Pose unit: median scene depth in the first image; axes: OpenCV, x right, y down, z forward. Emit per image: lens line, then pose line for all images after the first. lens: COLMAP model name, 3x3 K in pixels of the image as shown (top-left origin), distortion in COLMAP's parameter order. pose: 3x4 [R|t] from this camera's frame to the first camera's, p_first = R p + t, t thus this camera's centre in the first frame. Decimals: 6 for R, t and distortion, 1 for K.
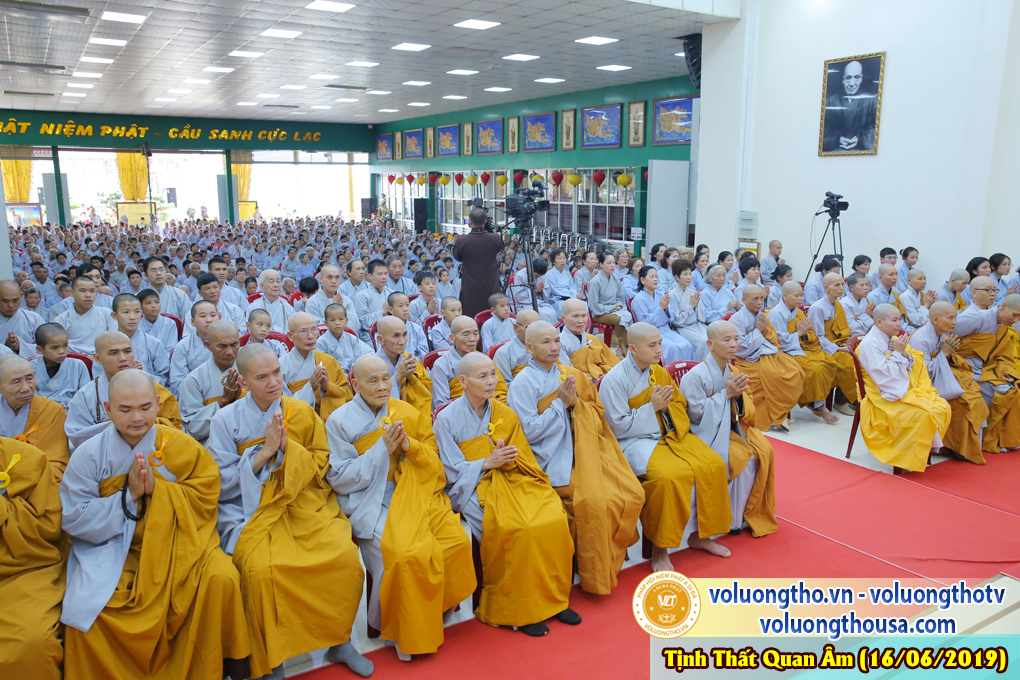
lens RADIAL K [[780.3, 0, 512.0], [0, 780.3, 344.5], [0, 0, 1]] dist [-0.066278, 0.057387]
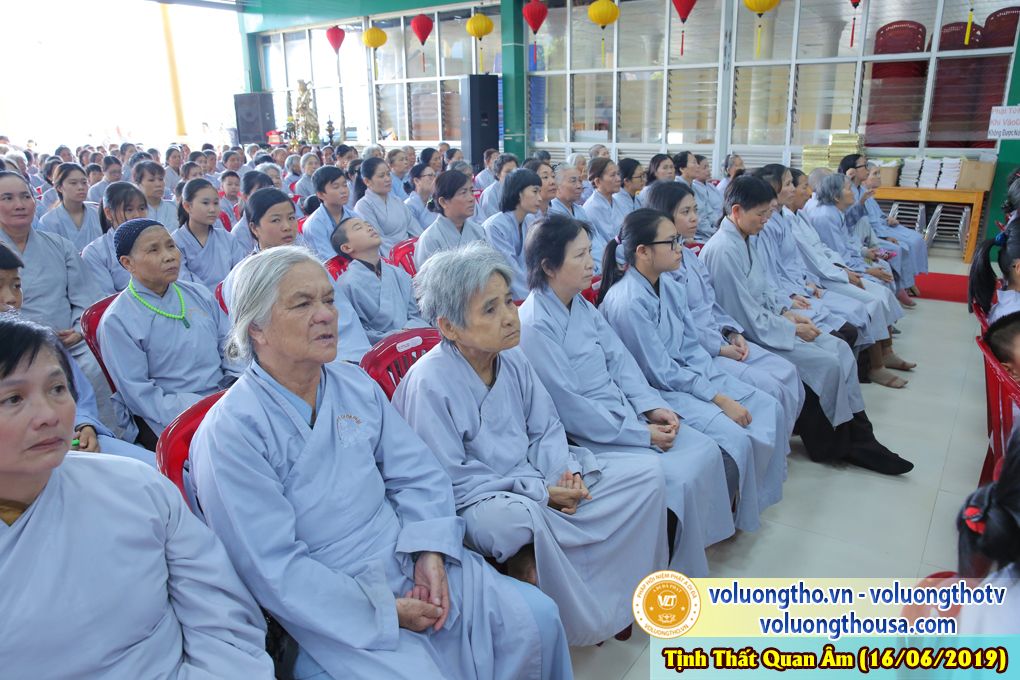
lens RADIAL K [[736.2, 0, 507.4], [0, 736.2, 333.1], [0, 0, 1]] dist [-0.062405, 0.028185]
pose [[0.920875, -0.137256, 0.364897, -0.310381], [0.104439, 0.988617, 0.108300, -0.130896], [-0.375608, -0.061621, 0.924728, 0.841256]]
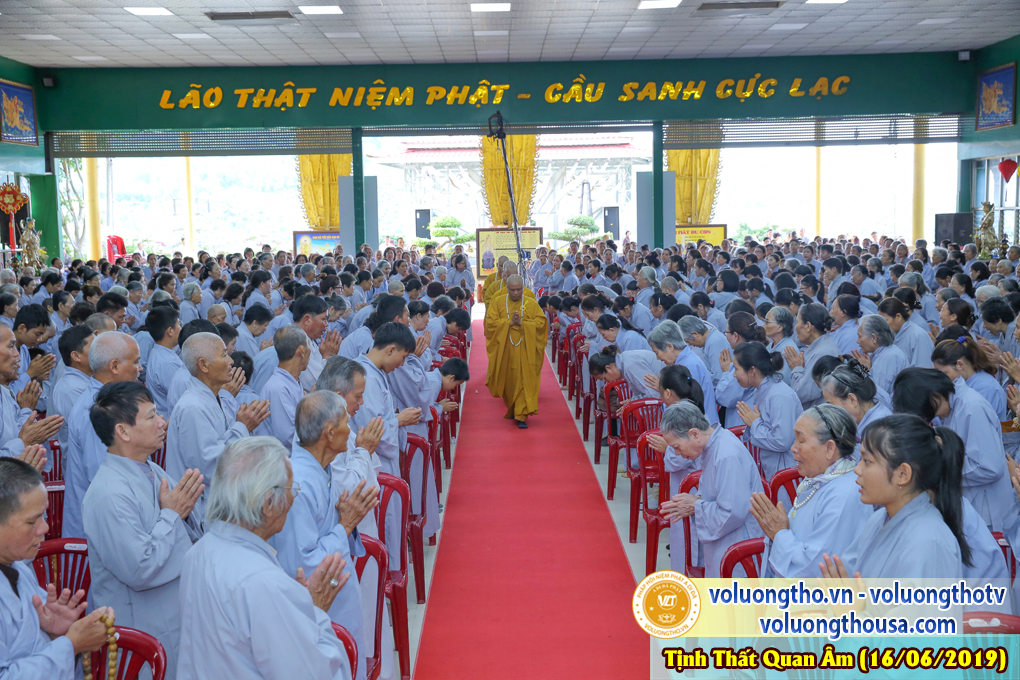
lens RADIAL K [[1226.9, 0, 511.7], [0, 1226.9, 337.6], [0, 0, 1]] dist [0.090939, 0.000000]
pose [[0.850956, 0.029964, -0.524382, -0.029363], [-0.082136, 0.993680, -0.076508, -0.055463], [0.518776, 0.108176, 0.848039, 0.364215]]
